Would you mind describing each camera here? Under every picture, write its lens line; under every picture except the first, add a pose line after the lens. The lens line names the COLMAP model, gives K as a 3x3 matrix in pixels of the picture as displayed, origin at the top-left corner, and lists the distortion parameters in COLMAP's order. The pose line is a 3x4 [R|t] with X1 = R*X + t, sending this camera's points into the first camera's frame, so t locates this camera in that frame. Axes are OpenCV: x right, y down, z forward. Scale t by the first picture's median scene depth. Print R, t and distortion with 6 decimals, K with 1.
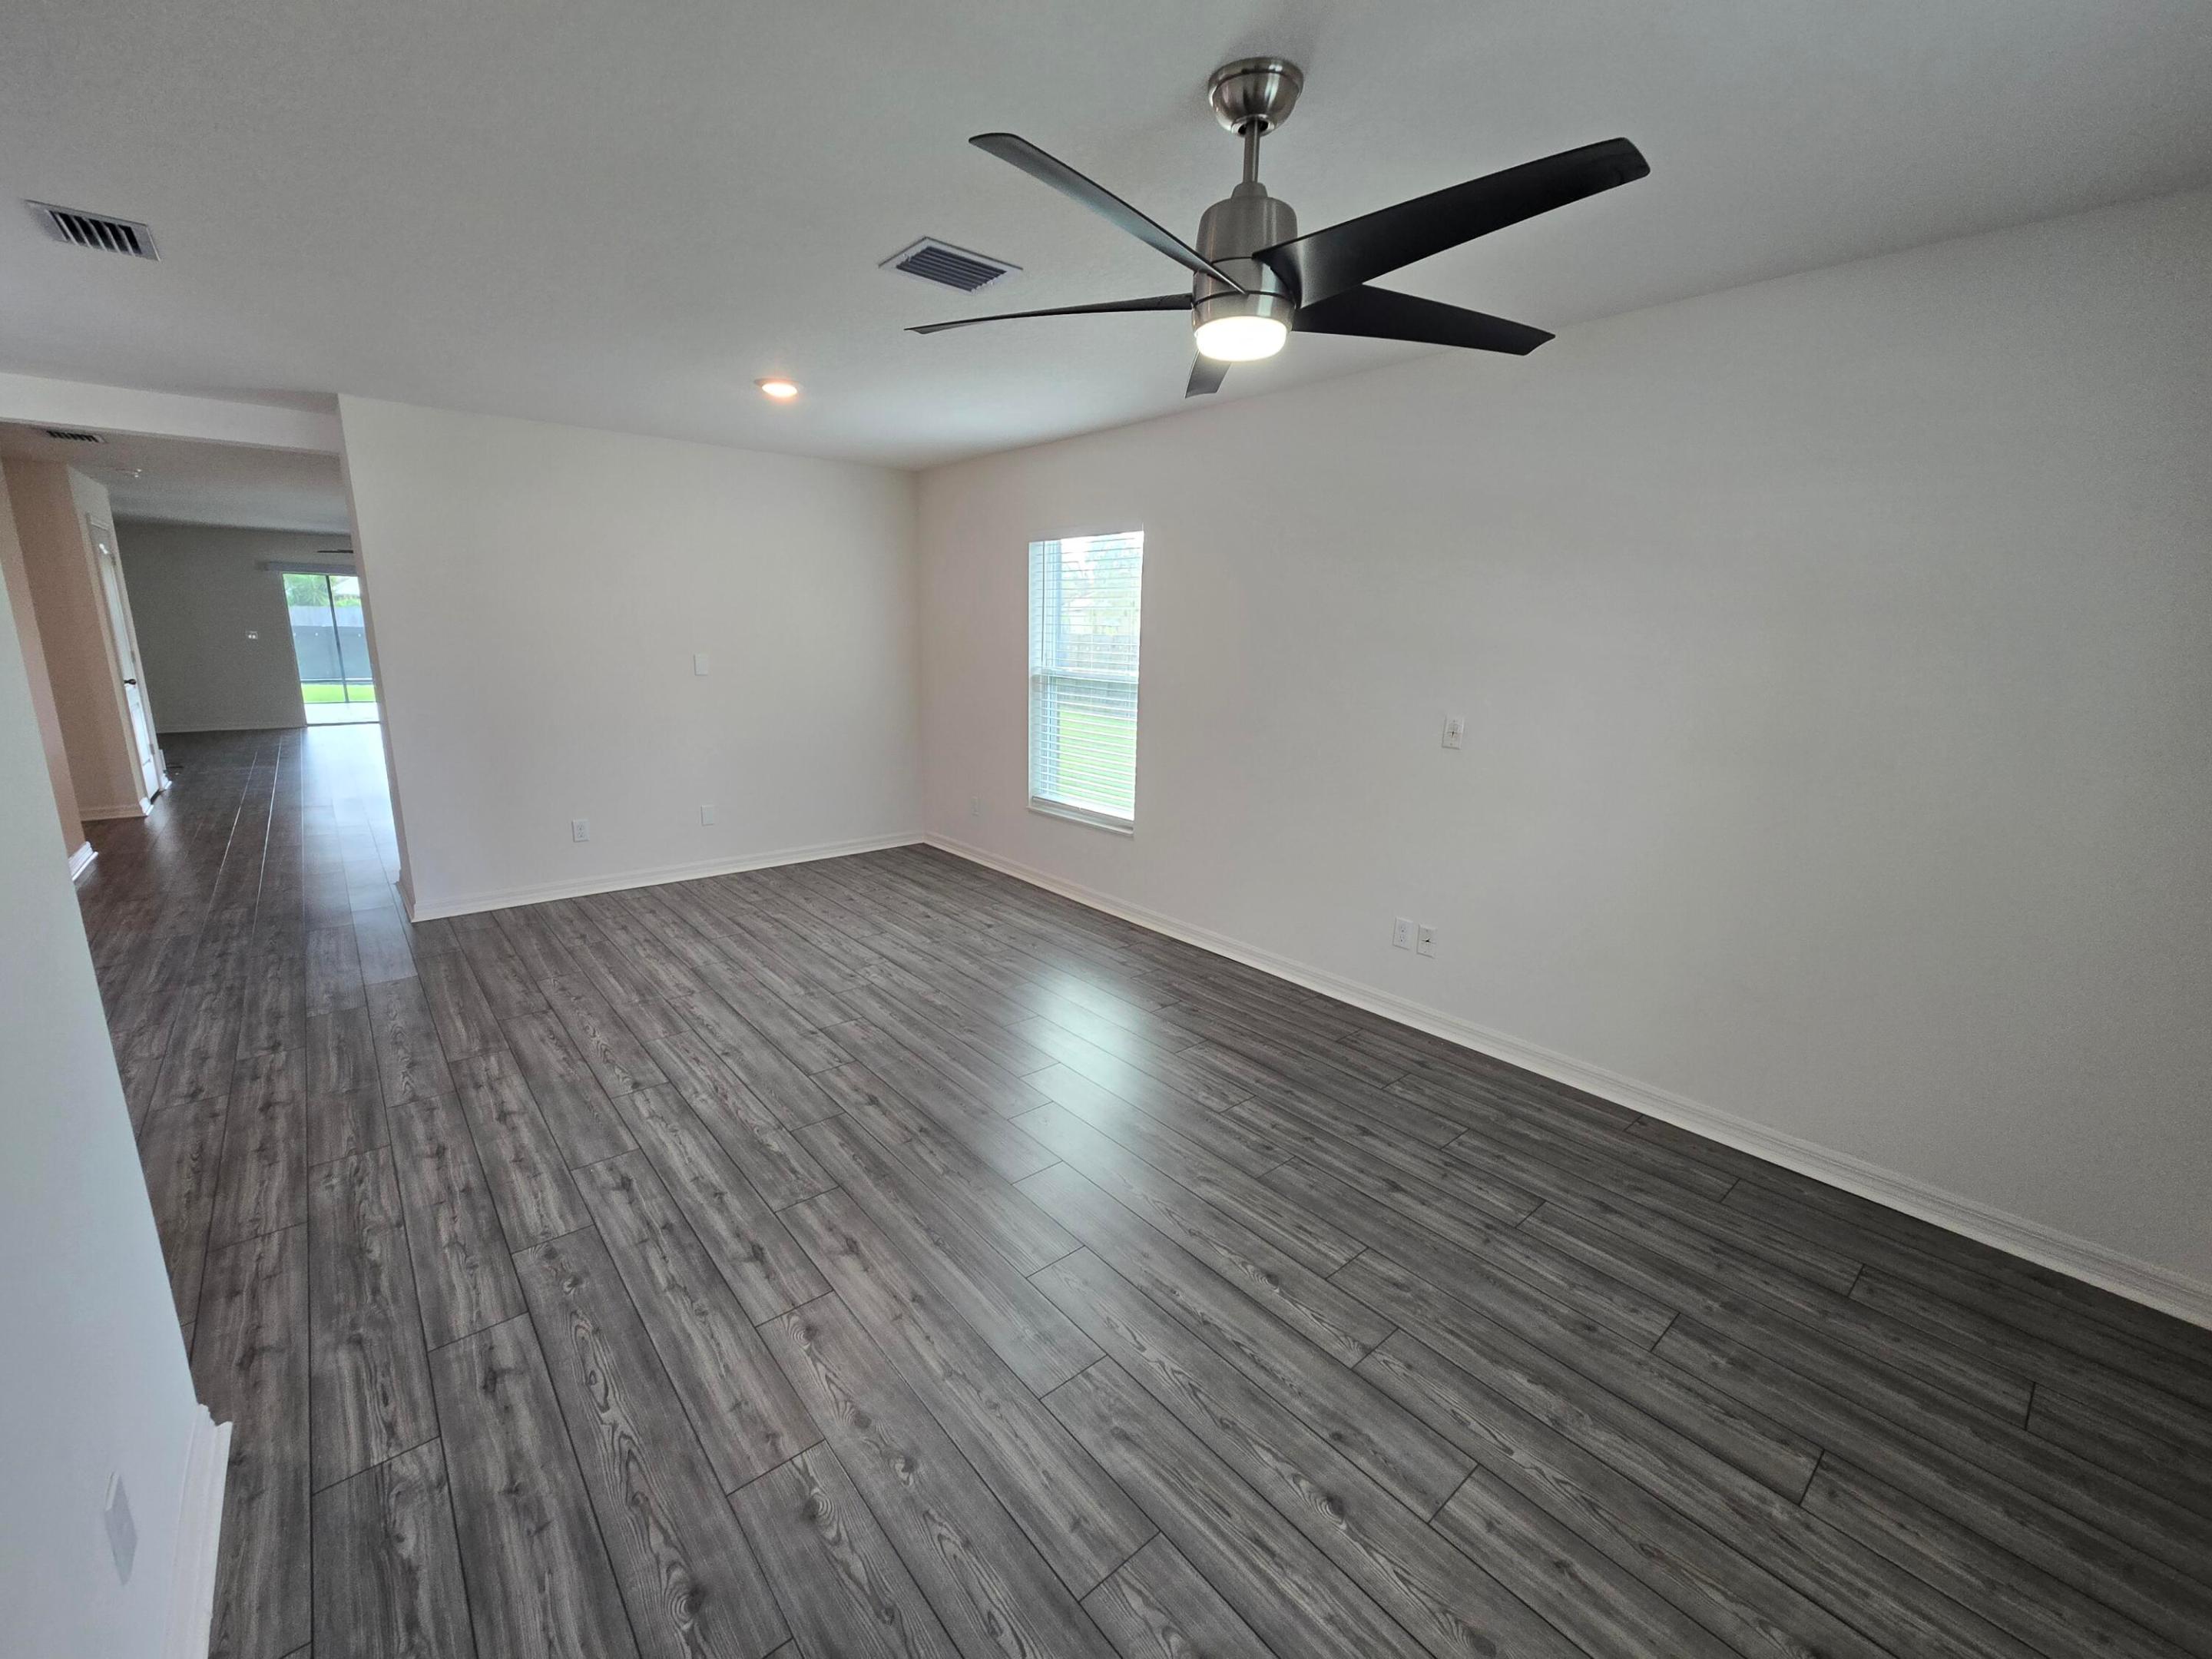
lens RADIAL K [[908.6, 0, 1091.8], [0, 908.6, 826.4], [0, 0, 1]] dist [-0.002160, 0.002601]
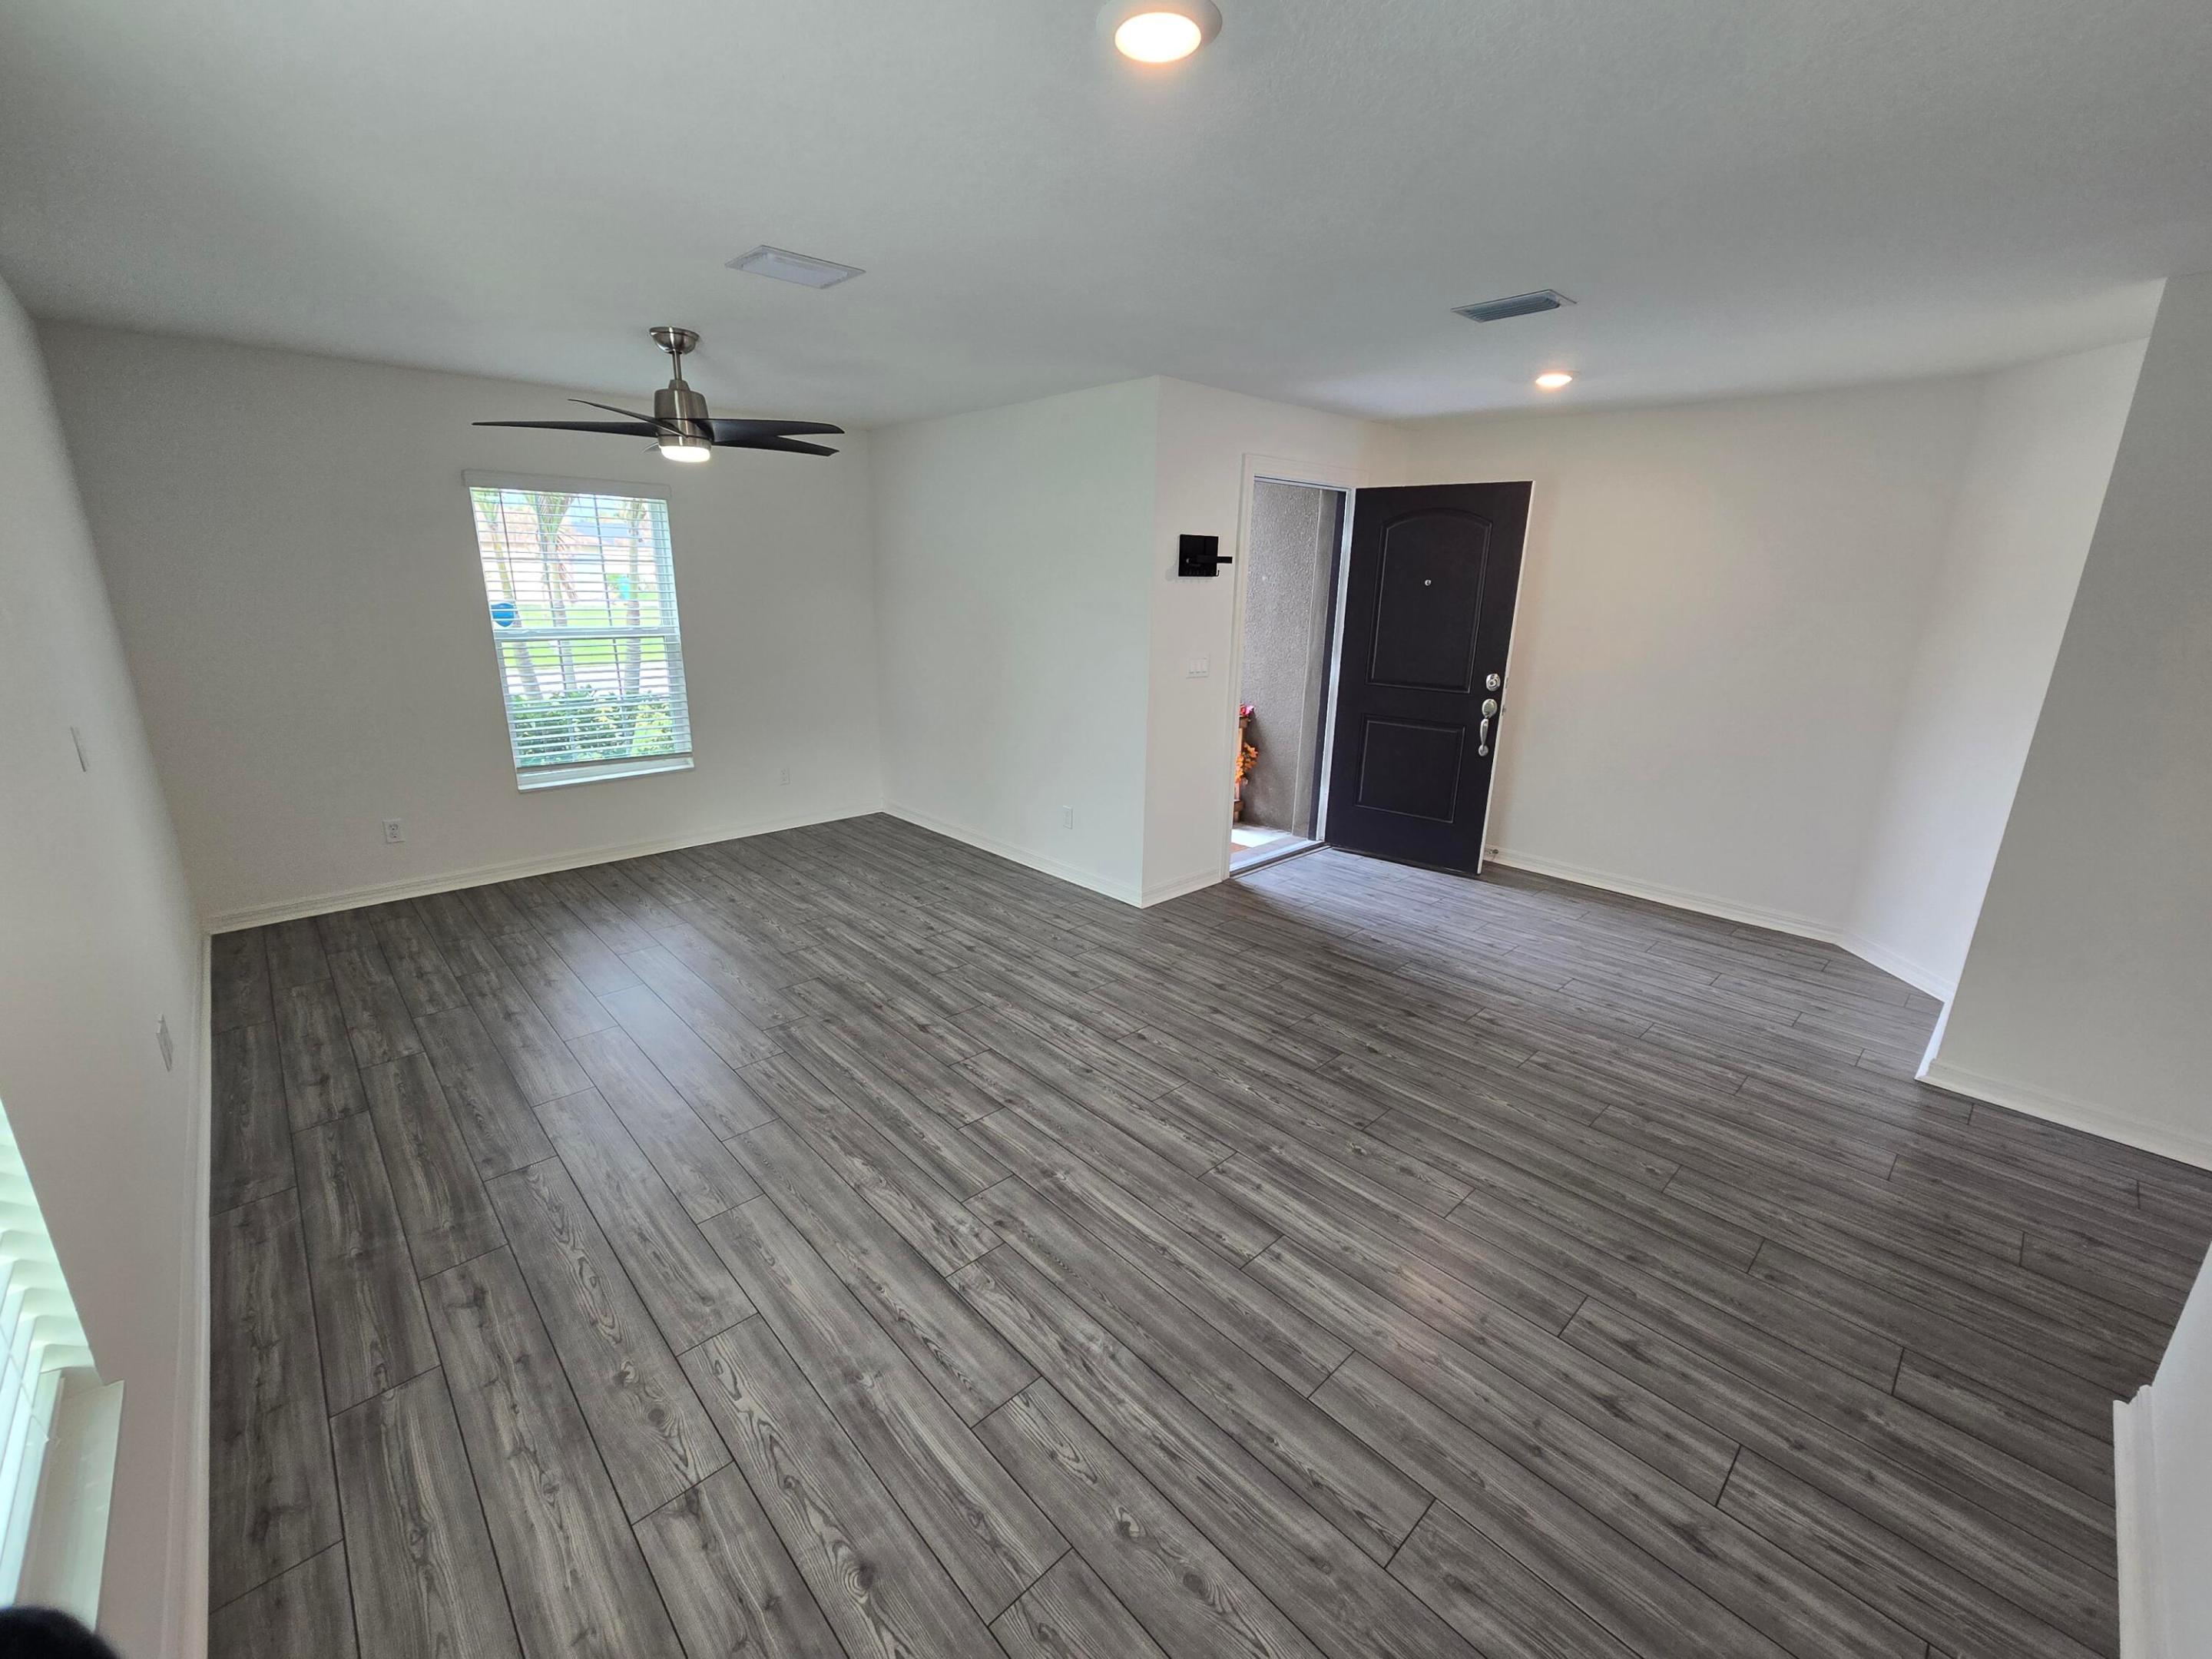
lens RADIAL K [[908.6, 0, 1091.8], [0, 908.6, 826.4], [0, 0, 1]] dist [-0.002160, 0.002601]
pose [[-0.998334, -0.023573, -0.052664, -0.402014], [-0.045644, 0.880992, 0.470924, -0.488122], [0.035295, 0.472543, -0.880600, 1.970228]]
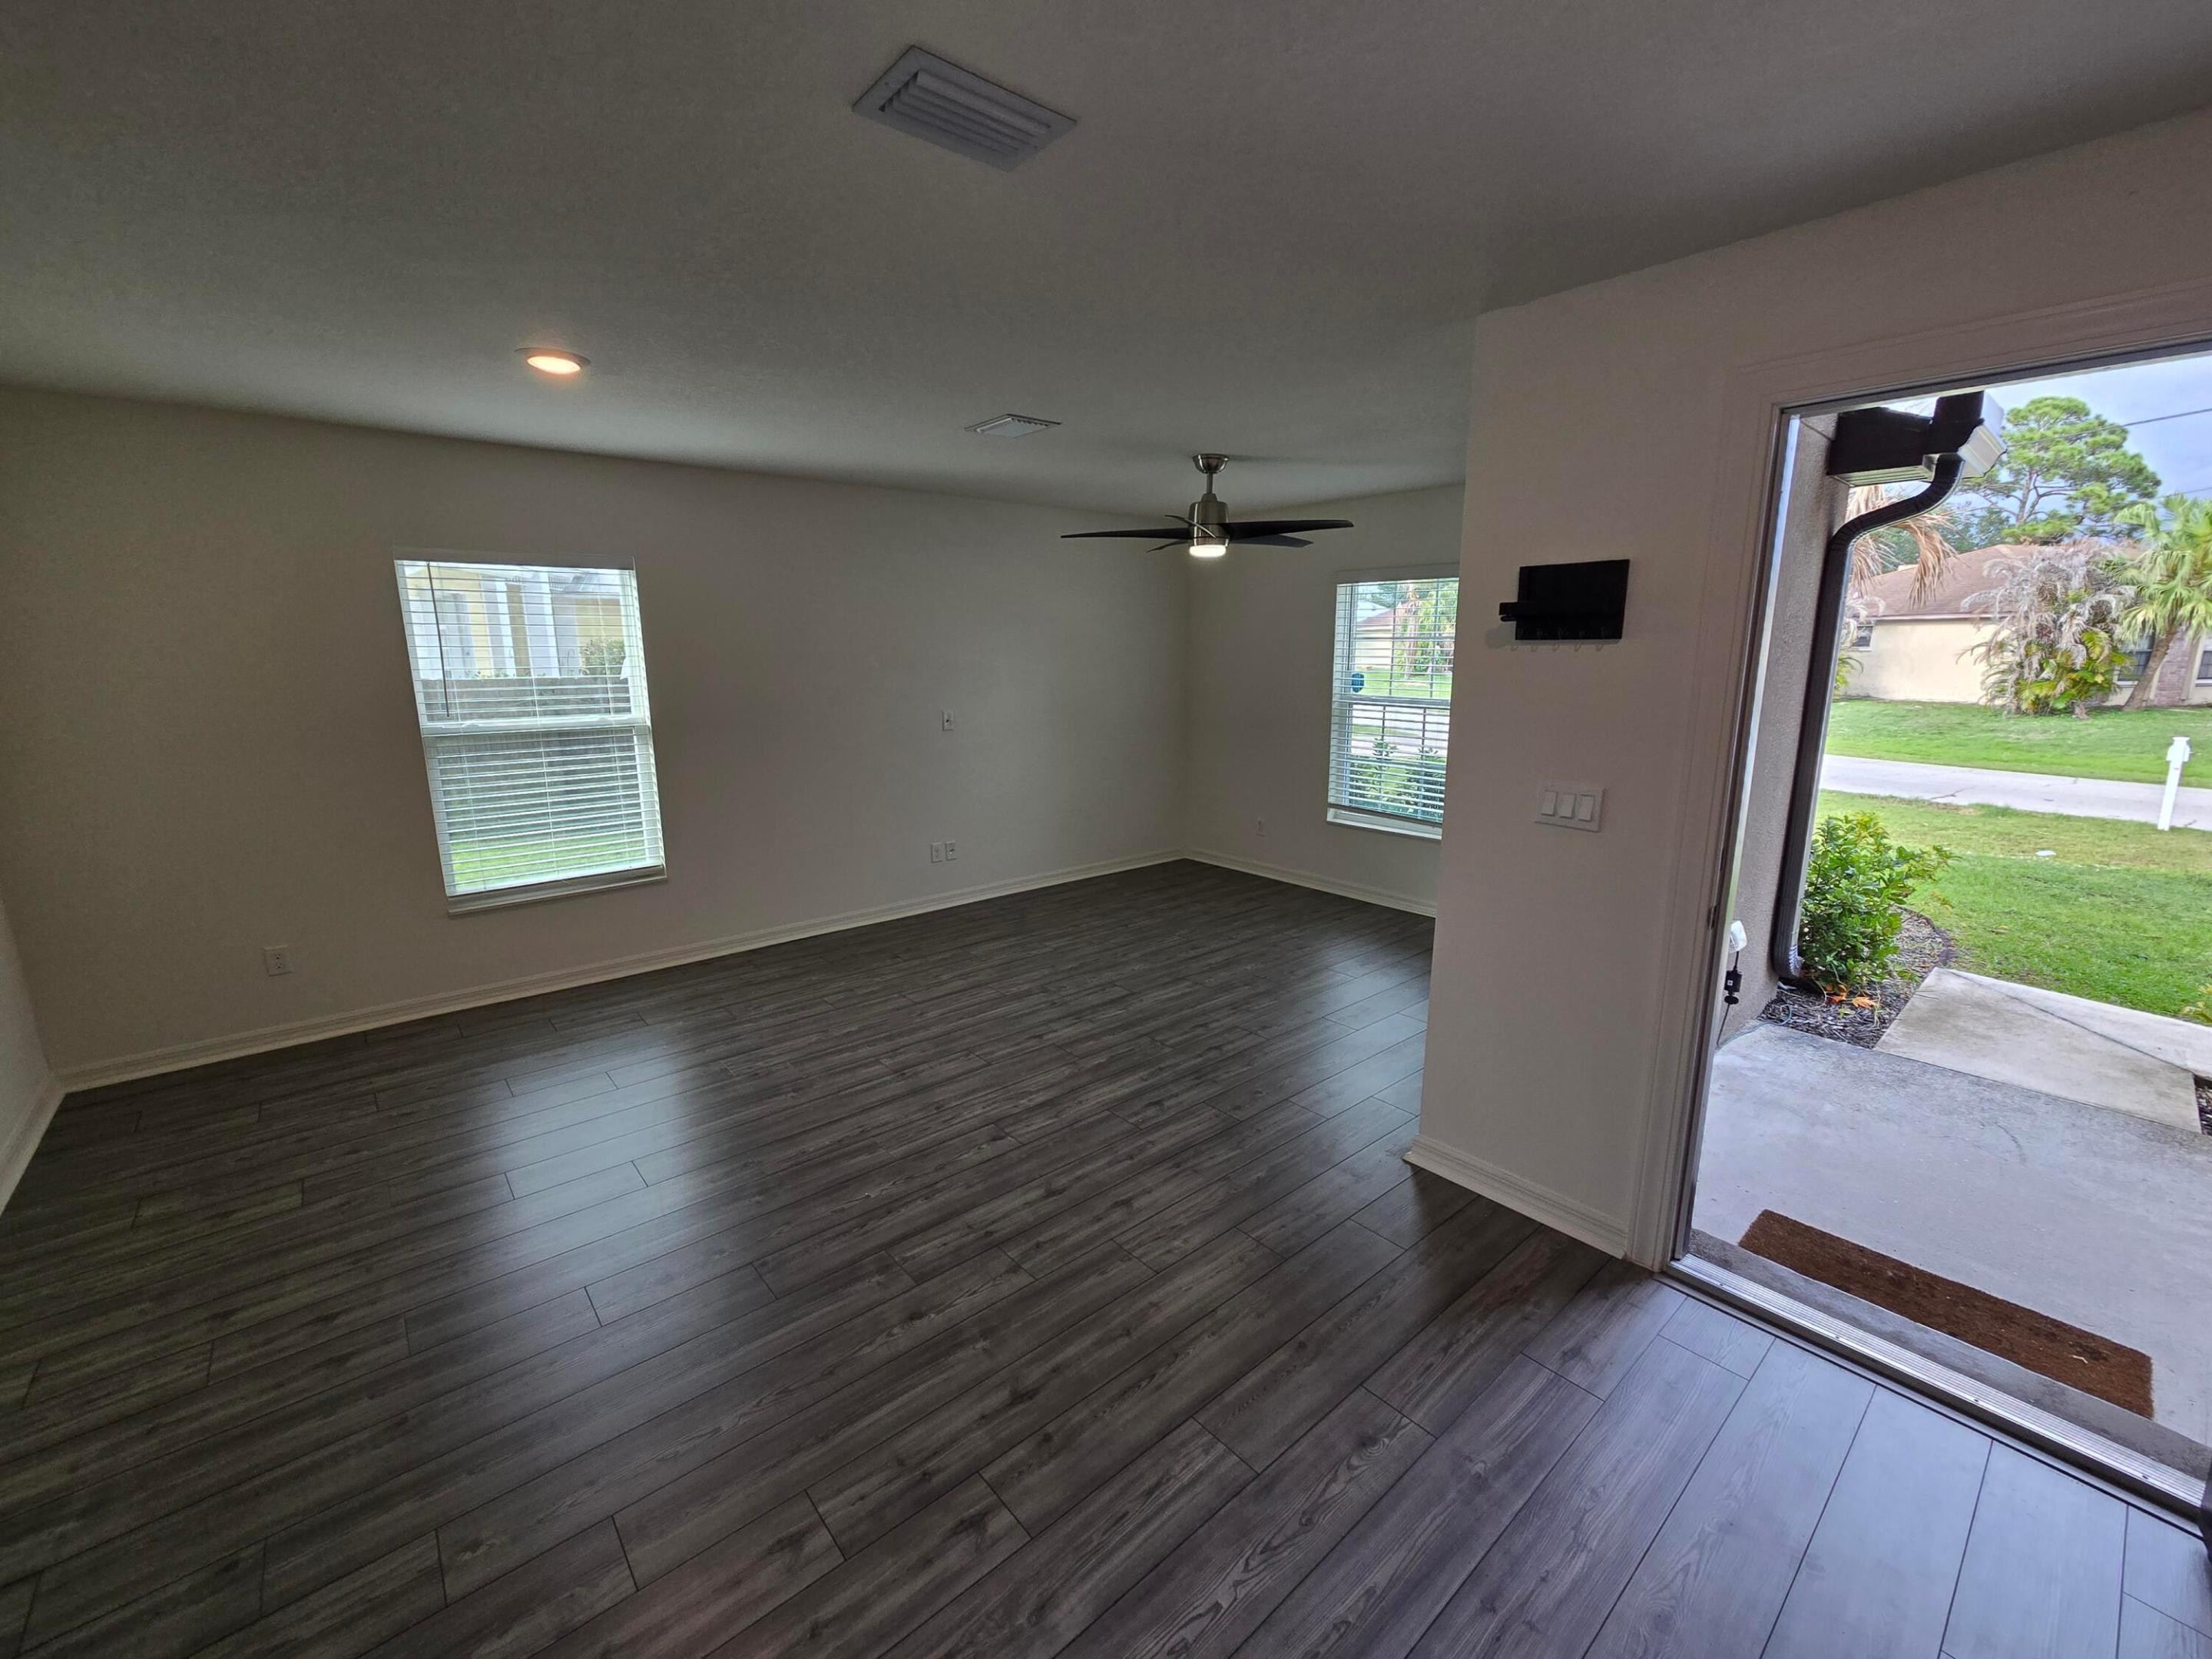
lens RADIAL K [[913.3, 0, 1095.6], [0, 913.3, 824.0], [0, 0, 1]] dist [0.000591, 0.000360]
pose [[0.002937, -0.210956, 0.977491, -1.507067], [0.220577, 0.953556, 0.205128, -0.244667], [-0.975365, 0.215009, 0.049333, 0.819345]]
